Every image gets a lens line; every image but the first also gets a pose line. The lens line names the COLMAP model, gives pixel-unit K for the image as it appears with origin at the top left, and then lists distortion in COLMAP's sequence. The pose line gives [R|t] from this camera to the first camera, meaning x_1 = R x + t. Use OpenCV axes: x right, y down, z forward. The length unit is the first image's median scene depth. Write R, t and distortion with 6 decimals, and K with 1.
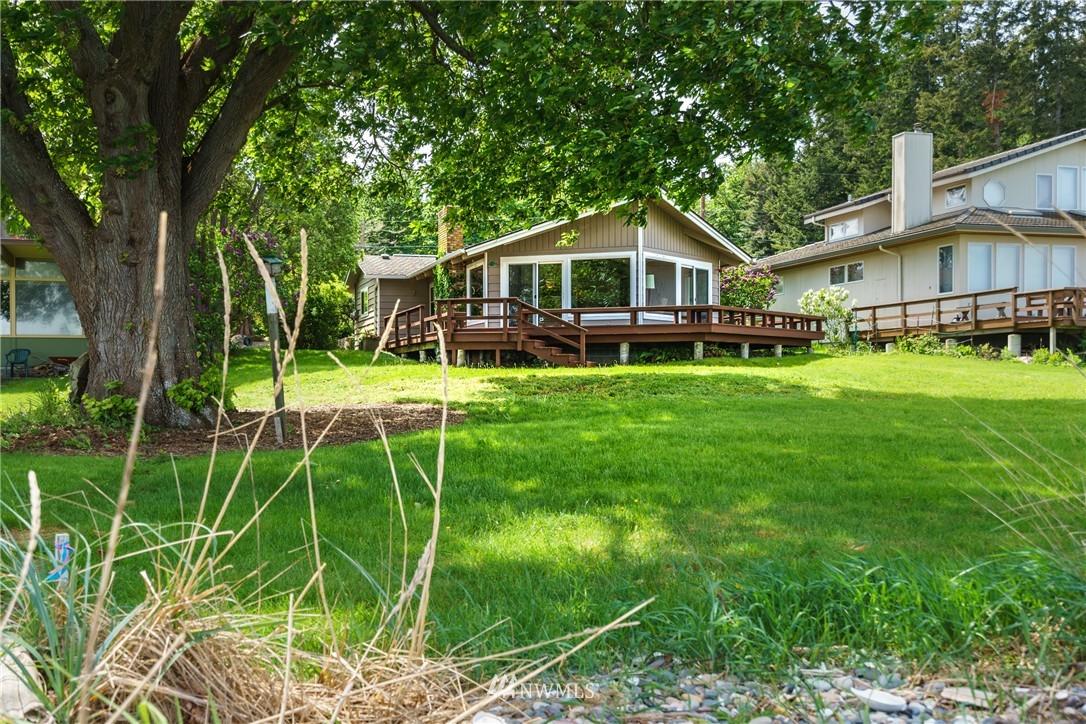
lens RADIAL K [[1001.7, 0, 543.0], [0, 1001.7, 362.0], [0, 0, 1]] dist [-0.003350, -0.005468]
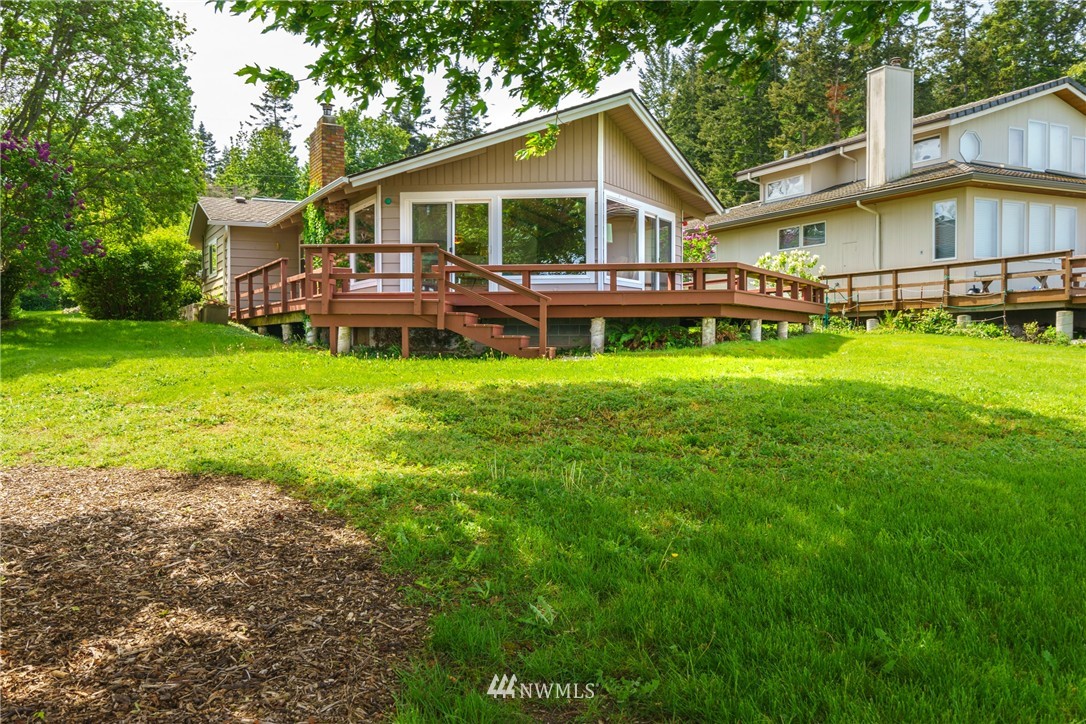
lens RADIAL K [[887.8, 0, 545.7], [0, 887.8, 344.0], [0, 0, 1]] dist [-0.001686, -0.001628]
pose [[0.988605, 0.005268, 0.150438, -0.032242], [-0.008151, 0.999795, 0.018554, -0.010167], [-0.150309, -0.019569, 0.988445, 0.342526]]
